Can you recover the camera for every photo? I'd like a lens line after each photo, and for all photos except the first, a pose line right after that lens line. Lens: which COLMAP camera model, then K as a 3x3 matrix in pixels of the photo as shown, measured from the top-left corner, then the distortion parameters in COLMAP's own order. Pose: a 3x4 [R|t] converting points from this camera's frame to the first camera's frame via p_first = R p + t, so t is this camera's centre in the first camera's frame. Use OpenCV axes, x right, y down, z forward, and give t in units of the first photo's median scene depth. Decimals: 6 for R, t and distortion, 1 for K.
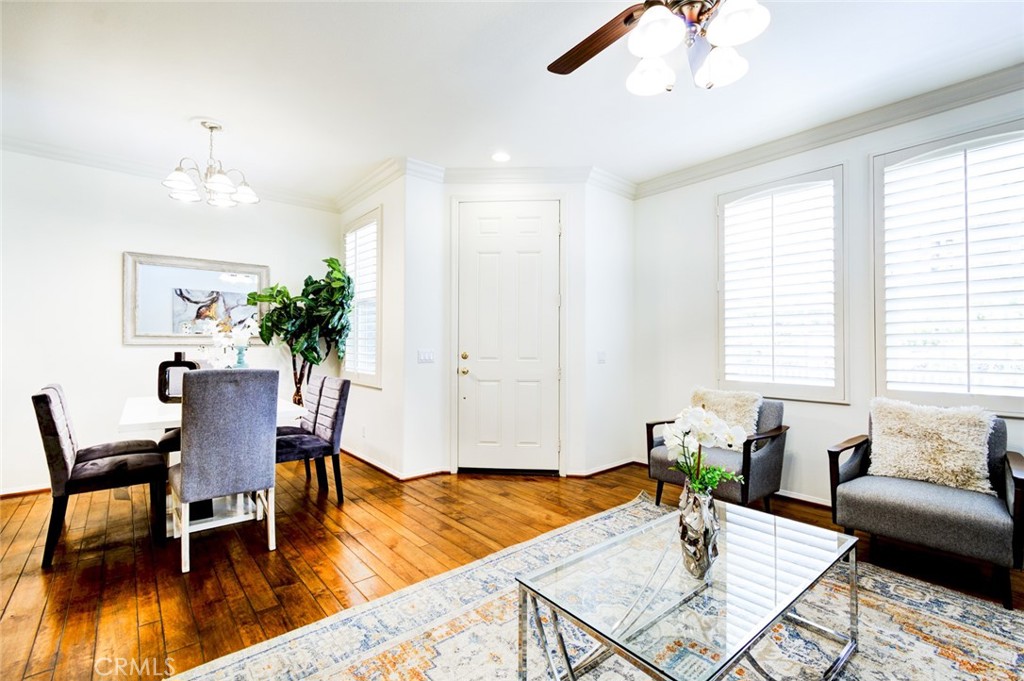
lens RADIAL K [[461.3, 0, 511.3], [0, 461.3, 330.6], [0, 0, 1]] dist [-0.000023, -0.000134]
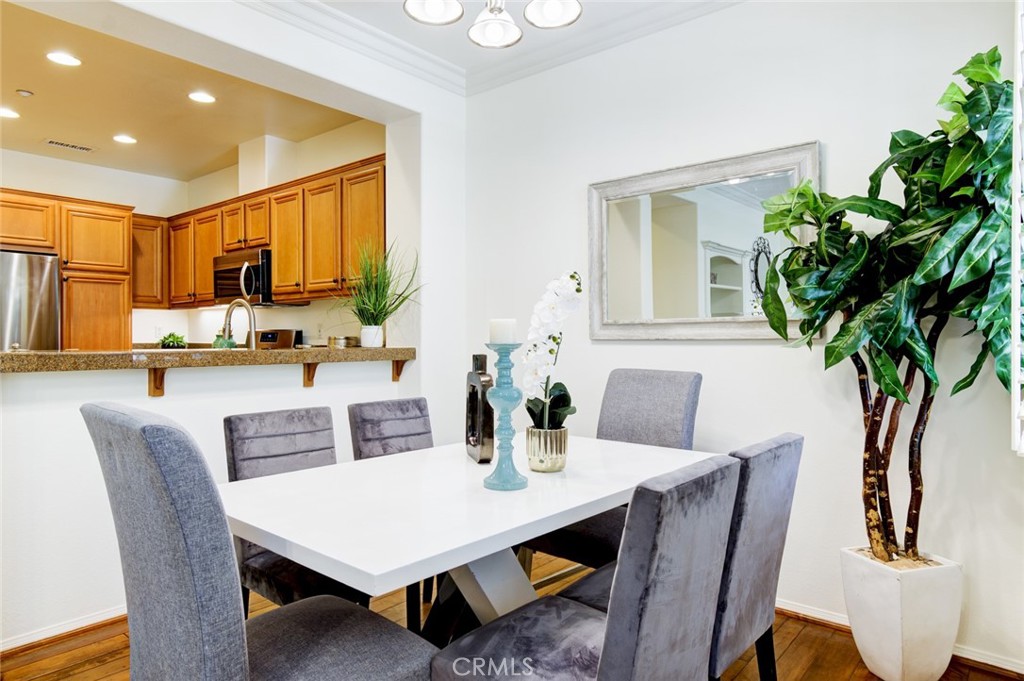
lens RADIAL K [[625.0, 0, 512.0], [0, 625.0, 340.5], [0, 0, 1]] dist [0.002433, 0.000135]
pose [[0.166115, 0.000682, -0.986106, -0.047017], [0.029980, 0.999534, 0.005741, 0.023175], [0.985651, -0.030518, 0.166017, 0.734015]]
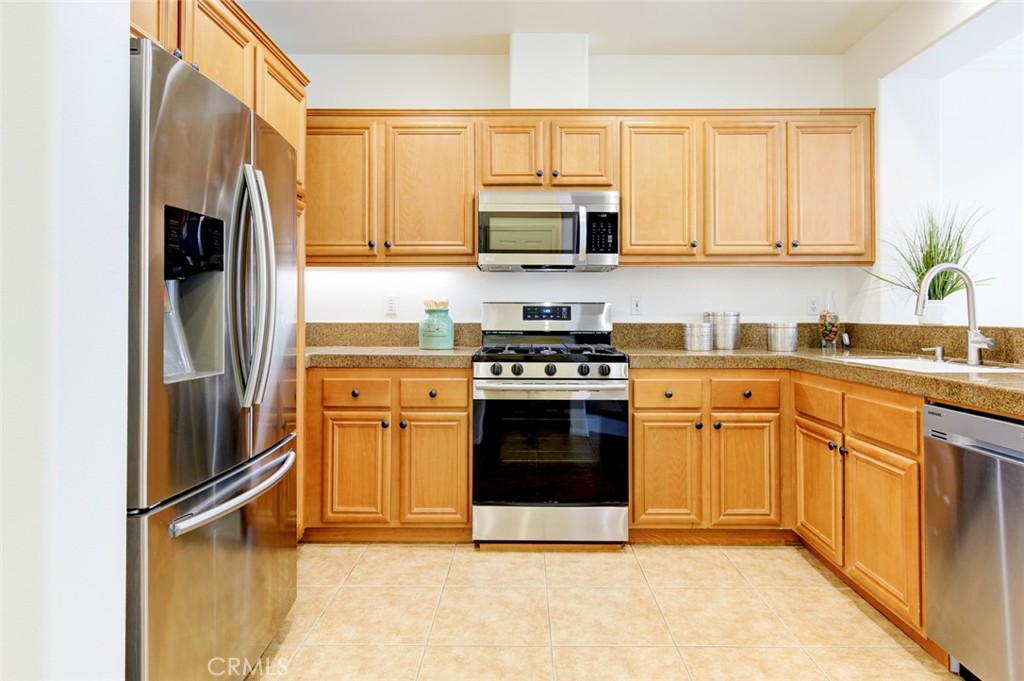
lens RADIAL K [[567.0, 0, 514.5], [0, 567.0, 304.6], [0, 0, 1]] dist [0.001732, -0.000592]
pose [[0.751057, -0.017334, -0.660009, -0.867427], [0.021644, 0.999764, -0.001627, -0.002744], [0.659882, -0.013063, 0.751256, -0.185181]]
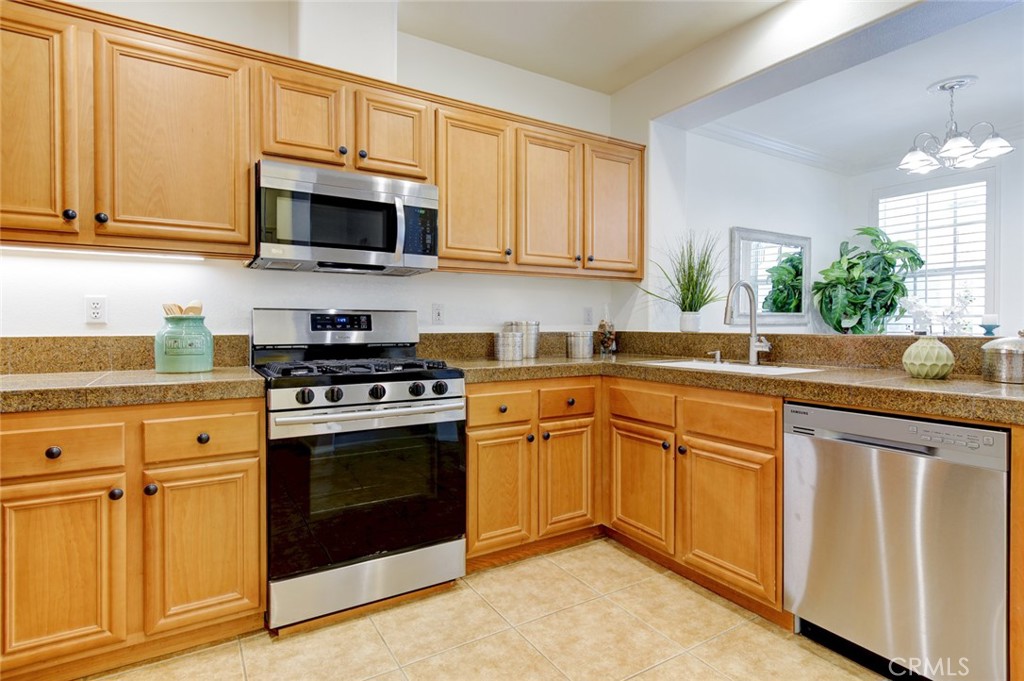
lens RADIAL K [[518.1, 0, 531.9], [0, 518.1, 328.4], [0, 0, 1]] dist [0.001318, -0.001964]
pose [[0.988725, -0.005298, -0.149646, -1.055377], [0.010415, 0.999387, 0.033434, -0.001979], [0.149377, -0.034616, 0.988174, -0.123033]]
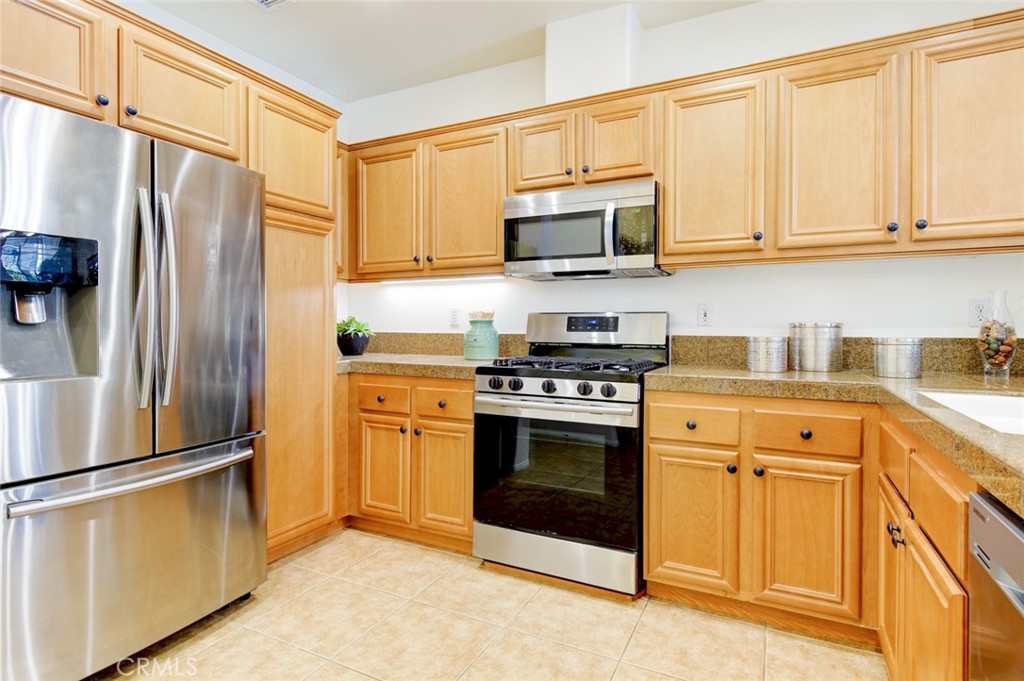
lens RADIAL K [[506.4, 0, 480.0], [0, 506.4, 328.3], [0, 0, 1]] dist [0.000147, -0.000913]
pose [[0.387815, -0.001020, -0.921737, -0.810349], [0.024530, 0.999657, 0.009215, 0.005152], [0.921411, -0.026184, 0.387707, 0.067028]]
